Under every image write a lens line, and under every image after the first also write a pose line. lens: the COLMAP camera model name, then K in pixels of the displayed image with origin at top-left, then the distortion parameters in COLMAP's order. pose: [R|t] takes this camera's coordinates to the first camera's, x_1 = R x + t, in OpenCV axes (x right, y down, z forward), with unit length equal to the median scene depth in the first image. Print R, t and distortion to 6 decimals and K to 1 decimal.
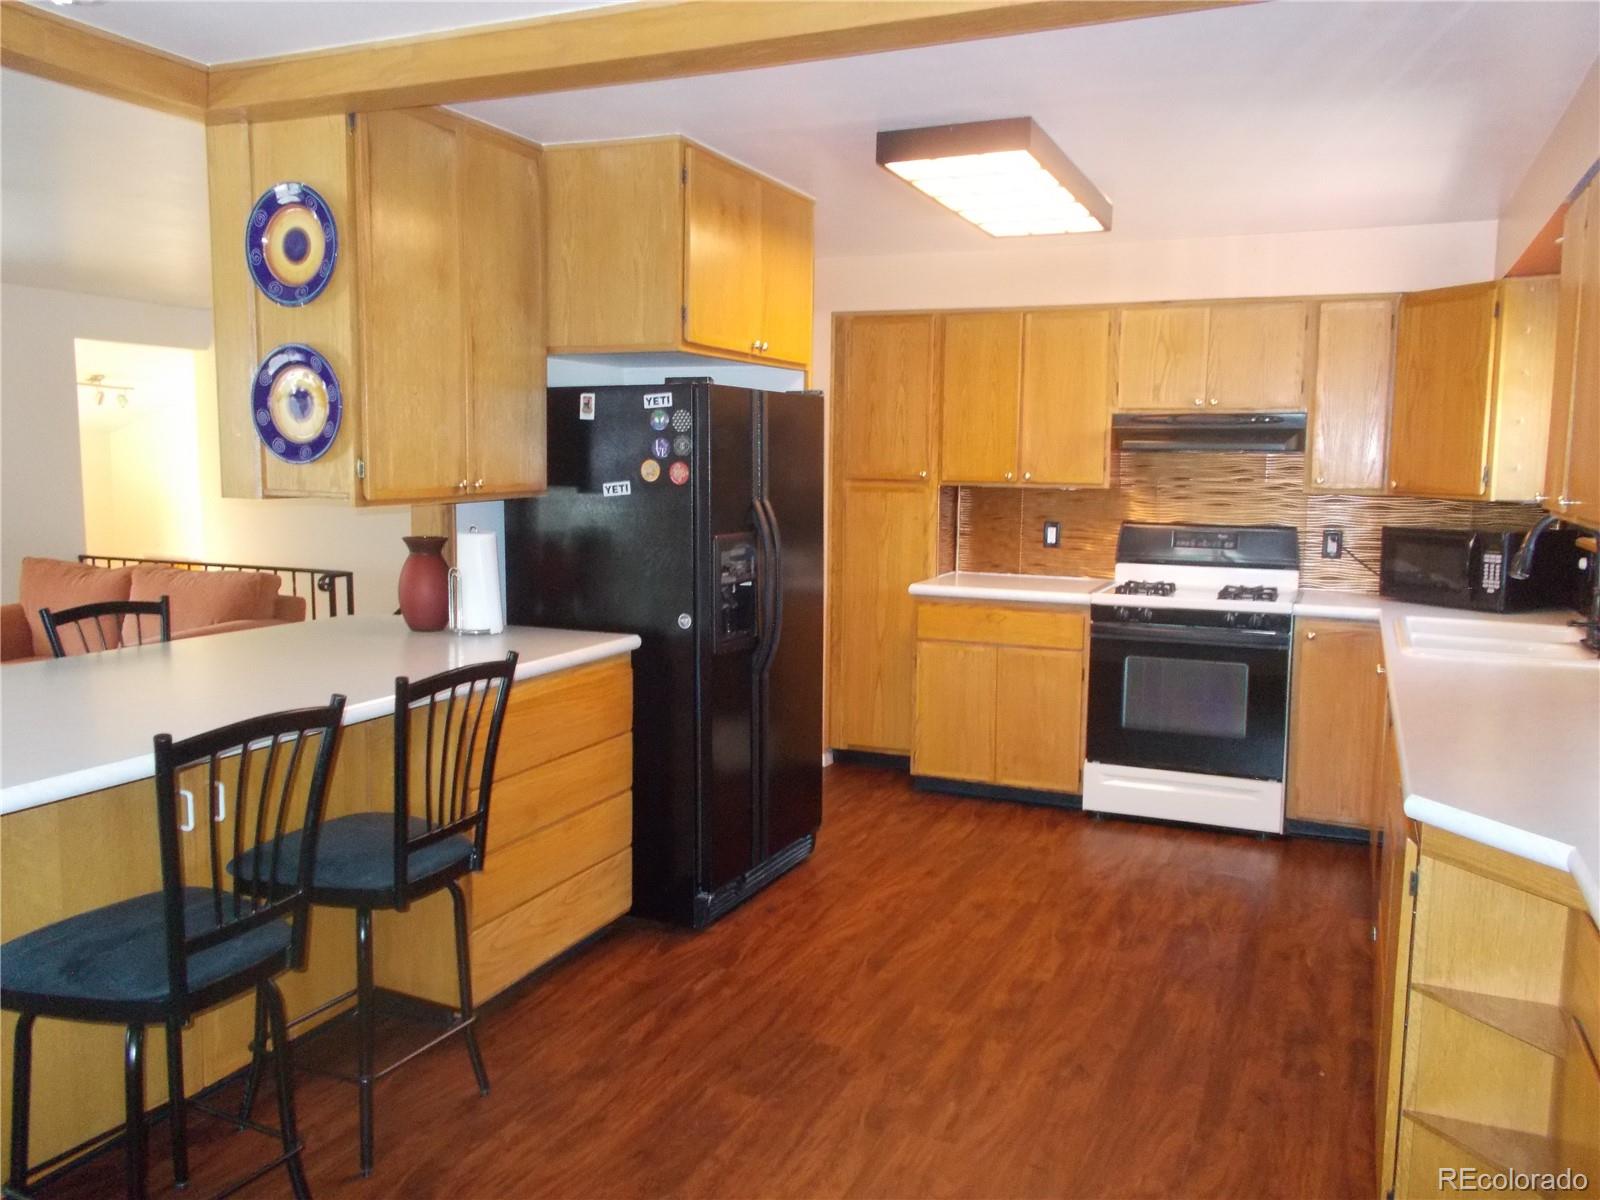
lens RADIAL K [[1238.1, 0, 795.4], [0, 1238.1, 601.4], [0, 0, 1]] dist [0.027415, 0.001645]
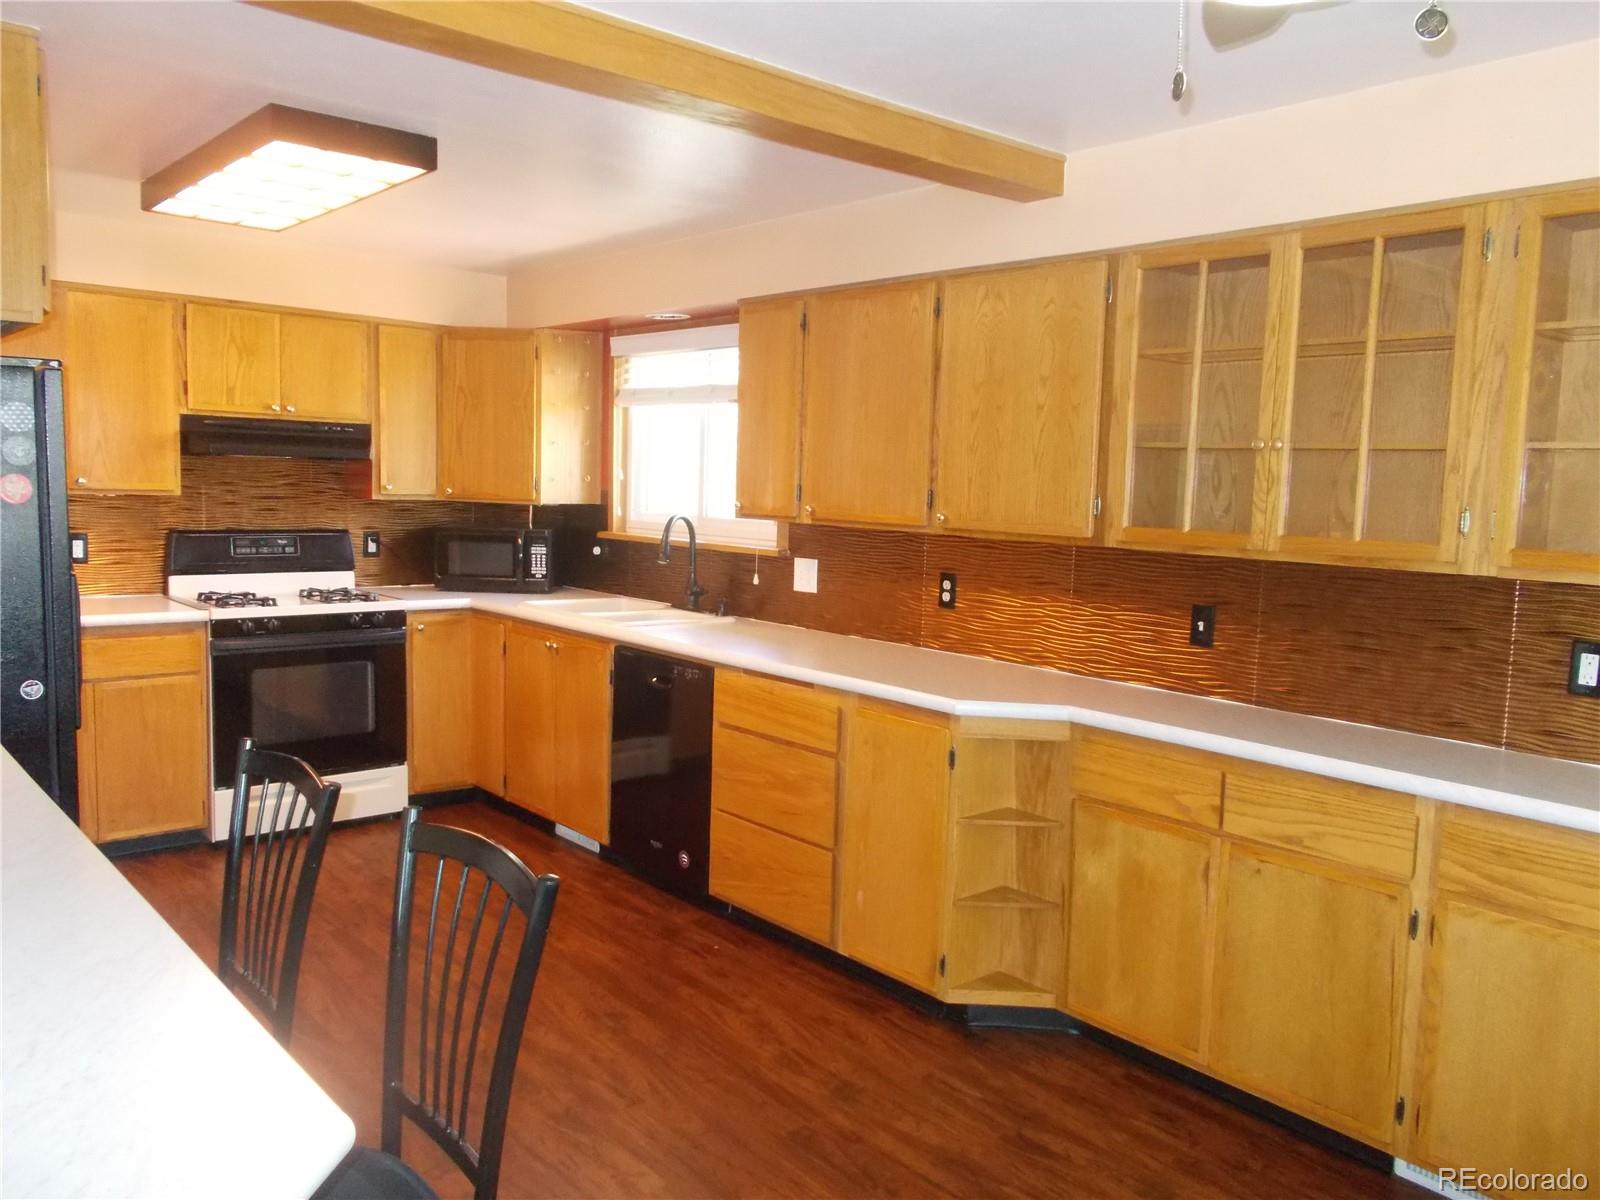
lens RADIAL K [[1238.1, 0, 795.4], [0, 1238.1, 601.4], [0, 0, 1]] dist [0.027415, 0.001645]
pose [[0.442295, -0.087829, 0.892559, -0.414577], [0.078954, 0.995143, 0.058798, -0.033385], [-0.893387, 0.044465, 0.447081, 0.198043]]
